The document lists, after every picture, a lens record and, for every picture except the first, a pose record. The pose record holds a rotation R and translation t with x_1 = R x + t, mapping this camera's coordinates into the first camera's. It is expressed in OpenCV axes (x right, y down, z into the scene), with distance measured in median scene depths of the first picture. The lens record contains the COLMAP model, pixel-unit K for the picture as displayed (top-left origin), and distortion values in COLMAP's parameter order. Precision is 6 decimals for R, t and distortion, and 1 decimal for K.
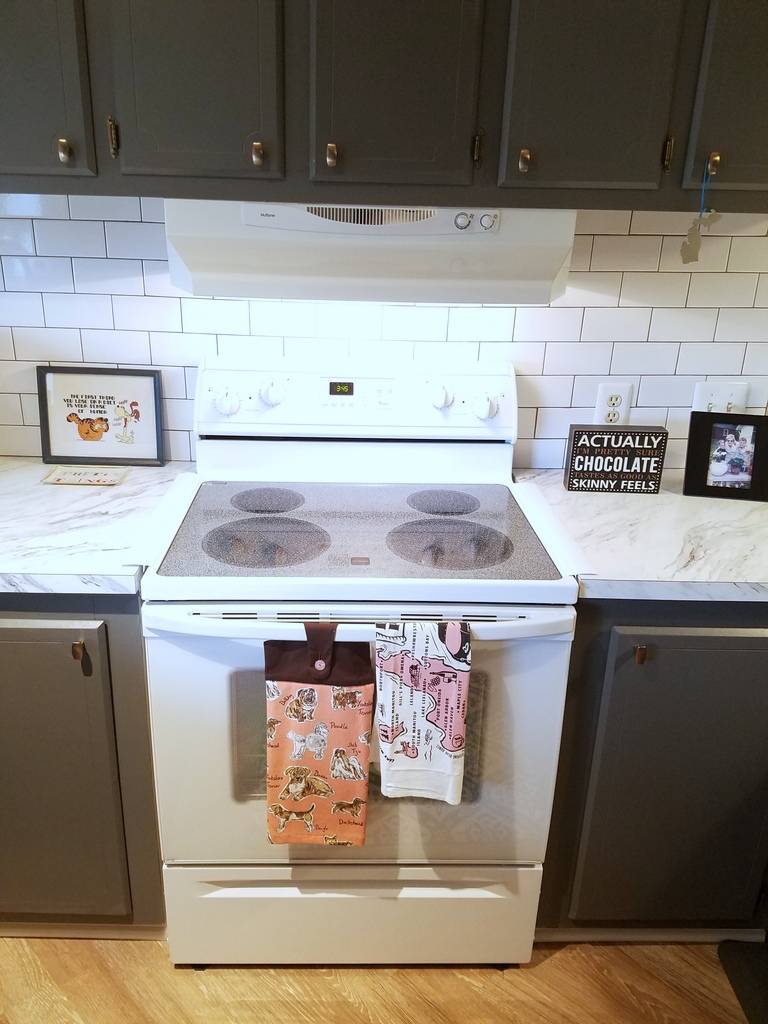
lens RADIAL K [[775.5, 0, 380.5], [0, 775.5, 503.9], [0, 0, 1]] dist [0.024989, -0.024460]
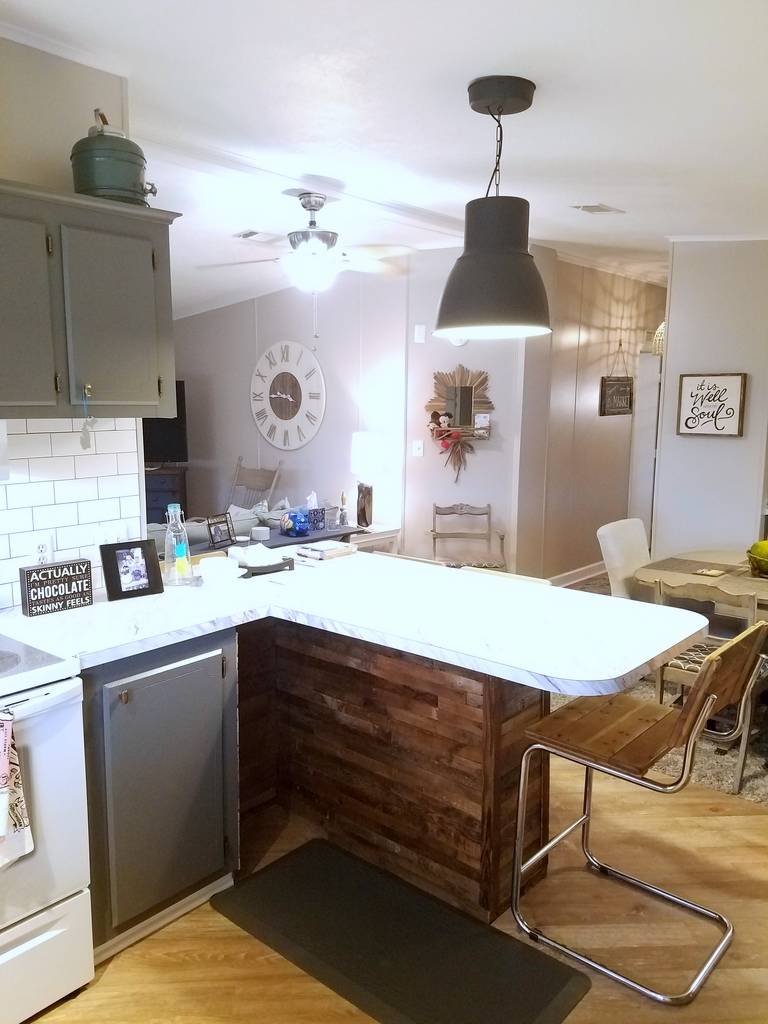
lens RADIAL K [[775.5, 0, 382.2], [0, 775.5, 511.7], [0, 0, 1]] dist [0.024989, -0.024460]
pose [[0.649582, -0.123775, 0.750149, -0.349785], [0.281018, 0.955875, -0.085623, 0.096790], [-0.706451, 0.266424, 0.655702, -0.355272]]
